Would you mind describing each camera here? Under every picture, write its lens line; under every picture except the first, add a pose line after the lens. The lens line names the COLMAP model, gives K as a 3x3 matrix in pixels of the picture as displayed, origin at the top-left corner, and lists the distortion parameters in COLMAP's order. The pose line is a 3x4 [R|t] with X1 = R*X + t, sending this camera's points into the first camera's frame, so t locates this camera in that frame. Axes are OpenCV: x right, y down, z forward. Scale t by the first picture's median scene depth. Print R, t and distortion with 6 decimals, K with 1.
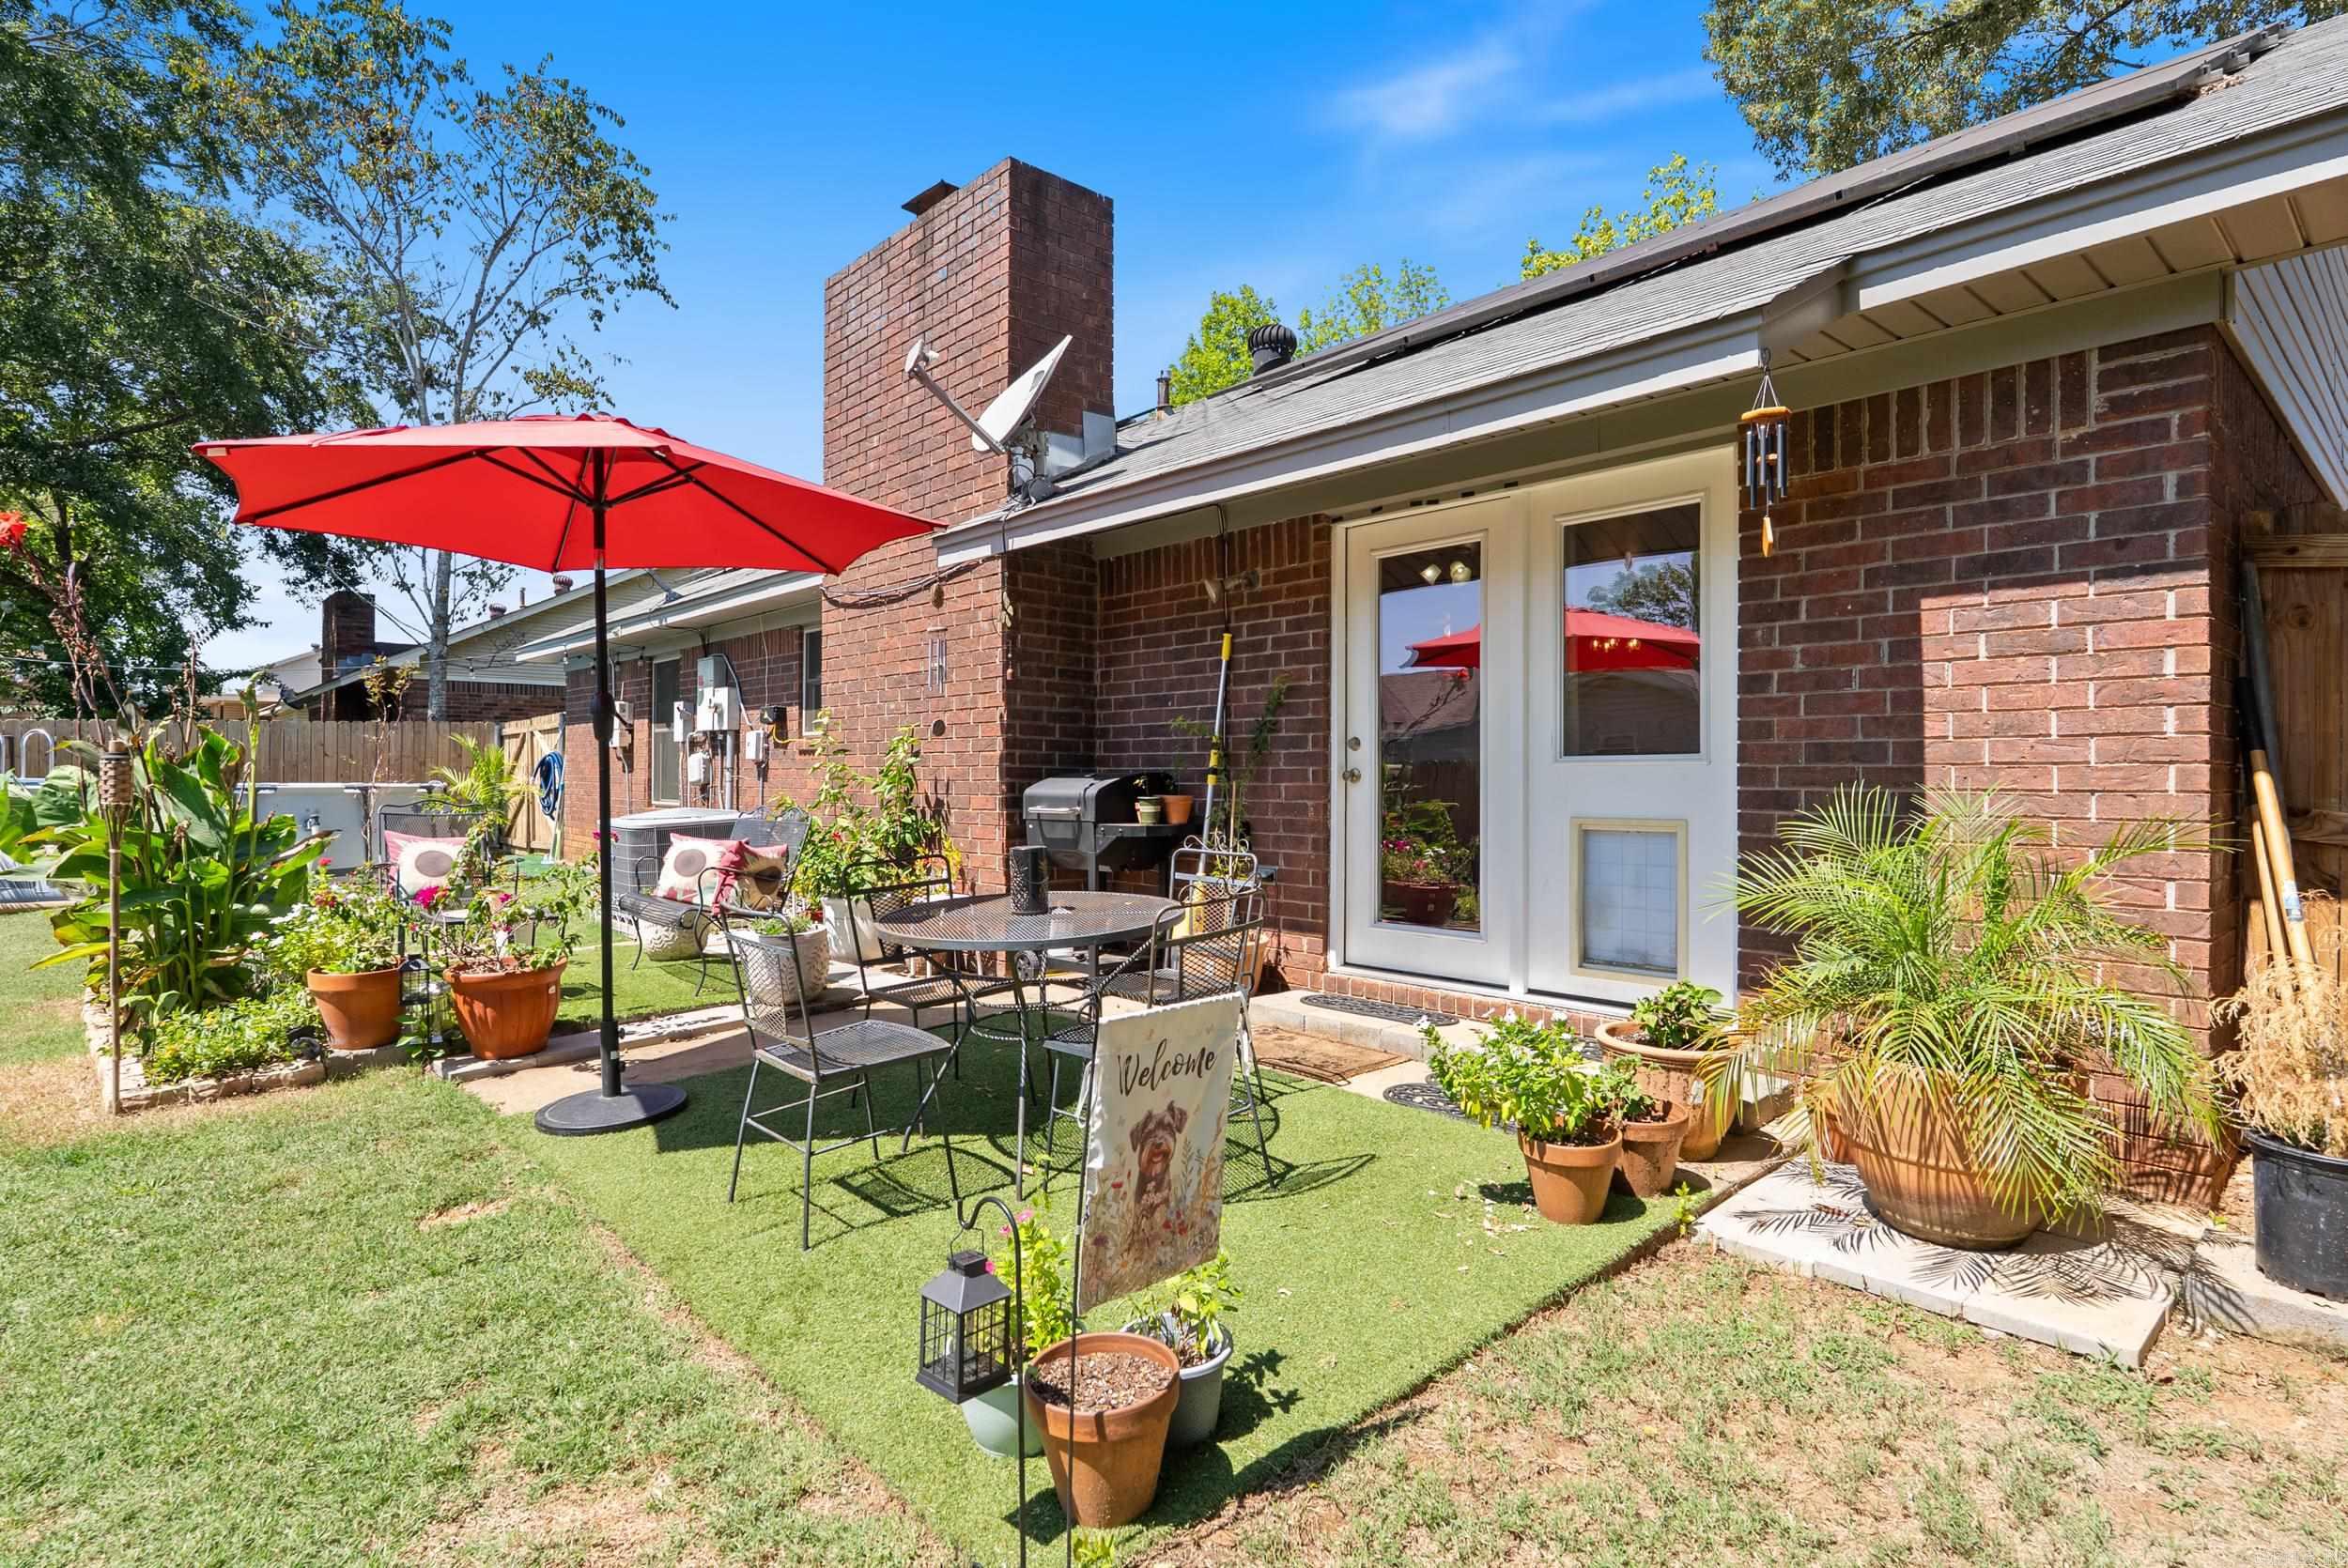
lens RADIAL K [[1225.3, 0, 1171.6], [0, 1225.3, 764.1], [0, 0, 1]] dist [0.000328, 0.000313]
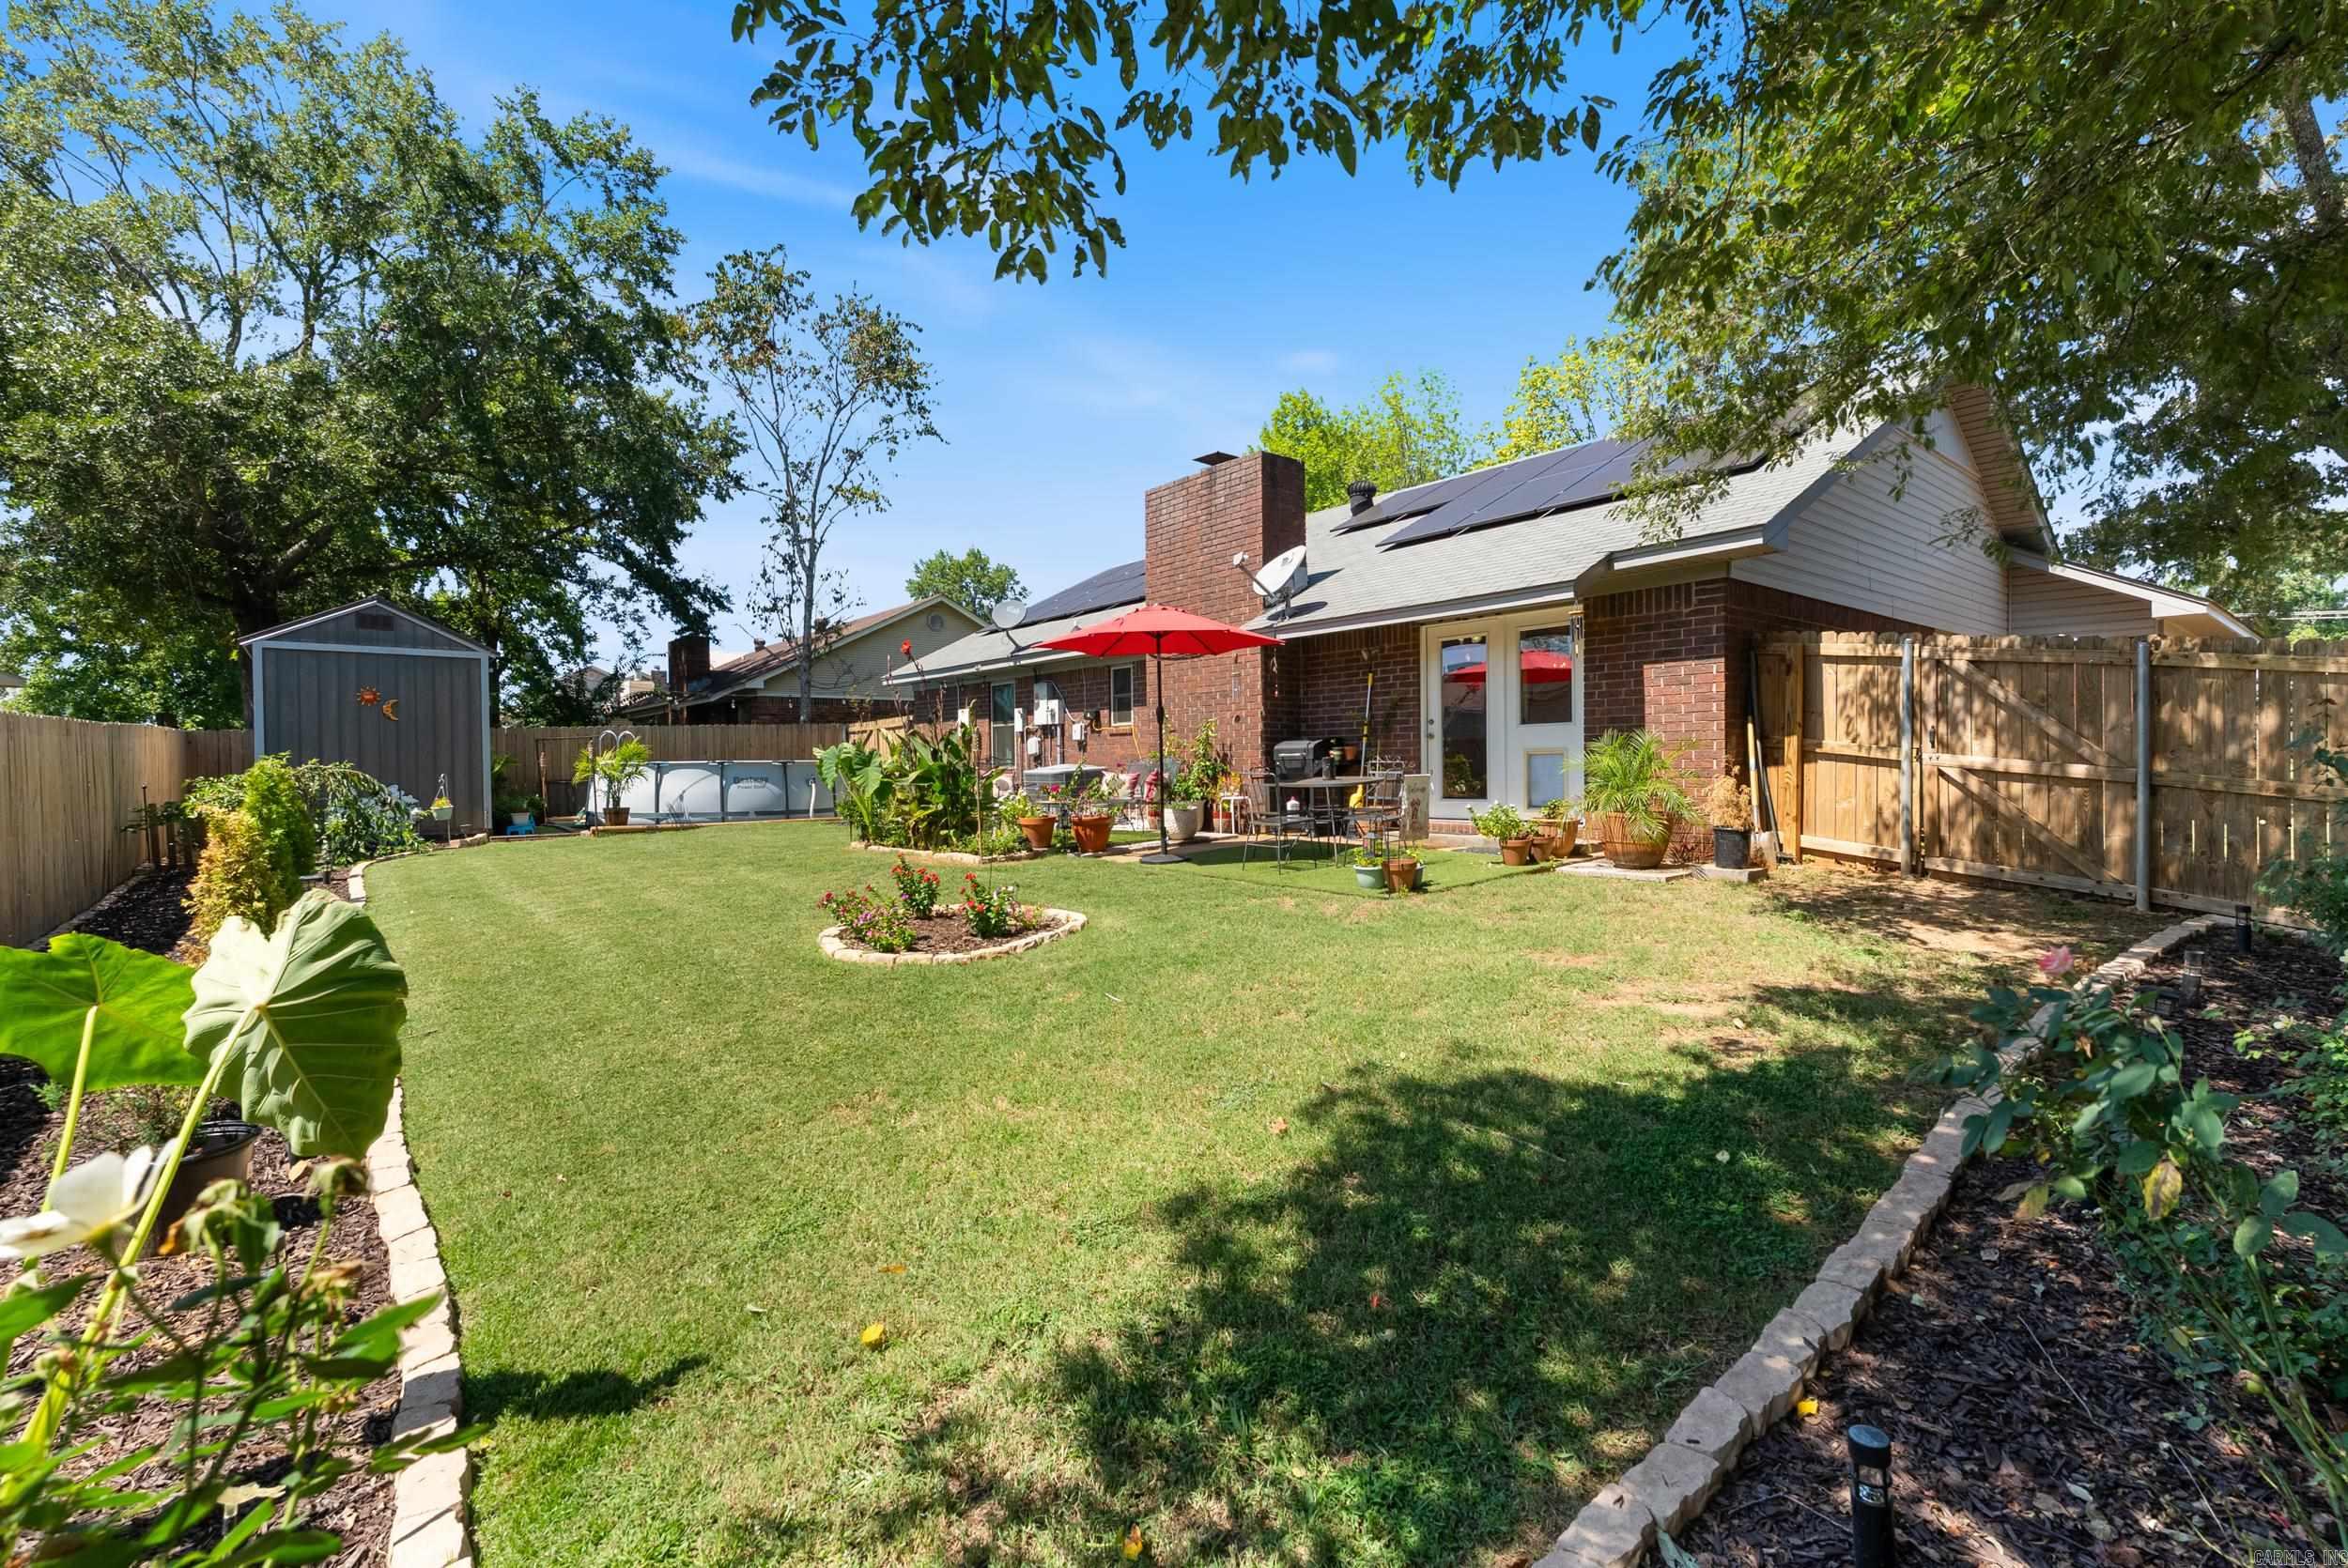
lens RADIAL K [[1040.3, 0, 1177.4], [0, 1040.3, 781.5], [0, 0, 1]] dist [-0.006807, 0.001109]
pose [[0.998932, -0.014819, -0.043774, -0.225441], [0.015994, 0.999518, 0.026618, 0.033166], [0.043358, -0.027290, 0.998687, -0.902890]]
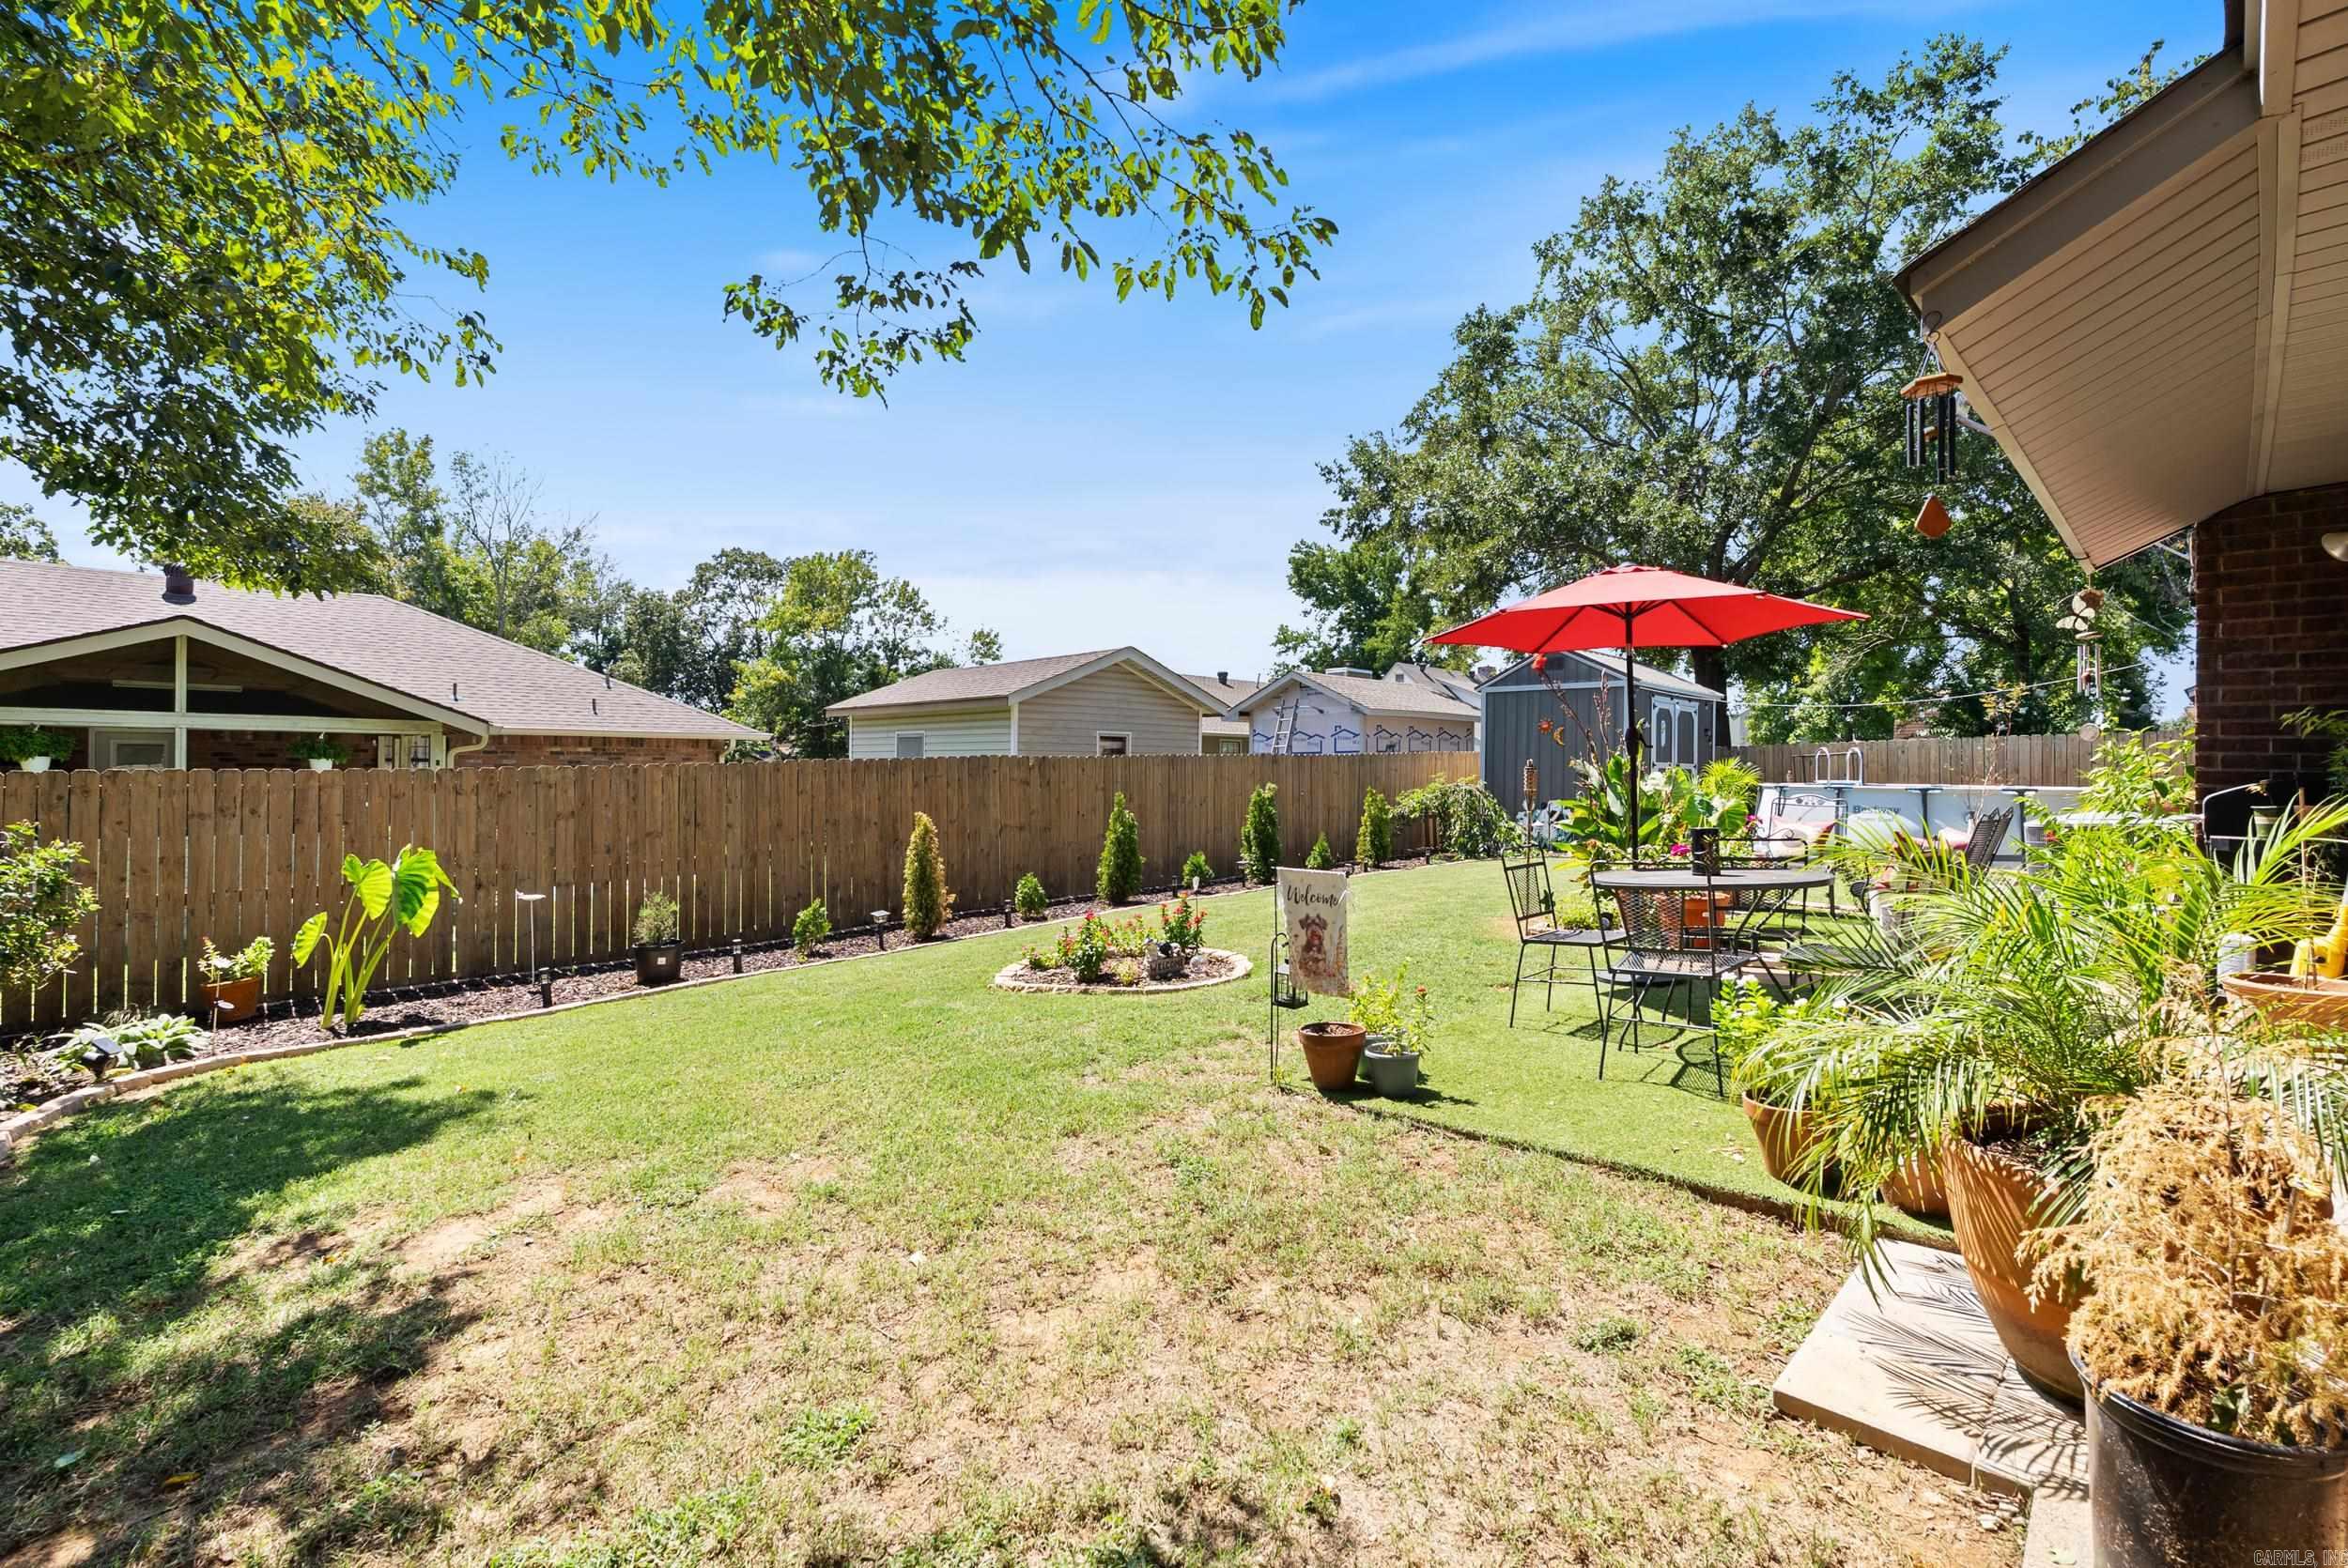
lens RADIAL K [[1040.3, 0, 1178.5], [0, 1040.3, 779.2], [0, 0, 1]] dist [-0.006807, 0.001109]
pose [[0.056051, 0.010693, -0.998371, 0.622676], [0.002349, 0.999938, 0.010841, -0.001179], [0.998425, -0.002953, 0.056023, 0.197968]]
